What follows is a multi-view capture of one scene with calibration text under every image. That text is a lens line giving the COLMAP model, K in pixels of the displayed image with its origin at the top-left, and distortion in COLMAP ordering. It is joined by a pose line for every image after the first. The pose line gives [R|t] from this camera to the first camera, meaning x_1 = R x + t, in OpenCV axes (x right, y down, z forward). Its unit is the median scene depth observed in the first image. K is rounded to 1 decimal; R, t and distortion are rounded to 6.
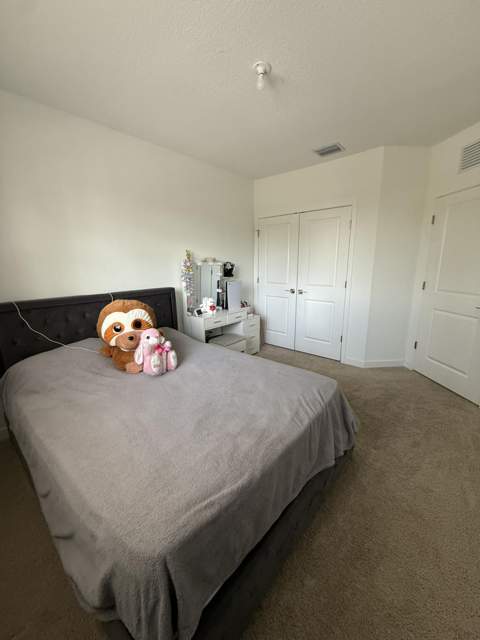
lens RADIAL K [[254.7, 0, 240.4], [0, 254.7, 318.3], [0, 0, 1]] dist [0.003390, -0.000159]
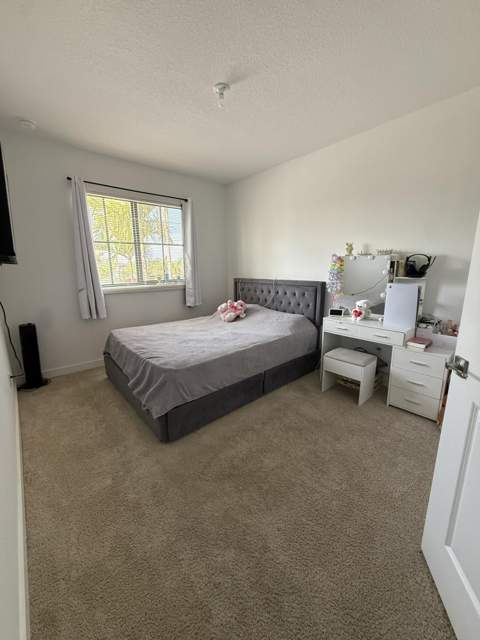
lens RADIAL K [[254.7, 0, 240.4], [0, 254.7, 318.3], [0, 0, 1]] dist [0.003390, -0.000159]
pose [[-0.142069, 0.203449, -0.968723, 0.750406], [-0.191938, 0.954414, 0.228592, -0.144416], [0.971070, 0.218411, -0.096543, 0.742959]]
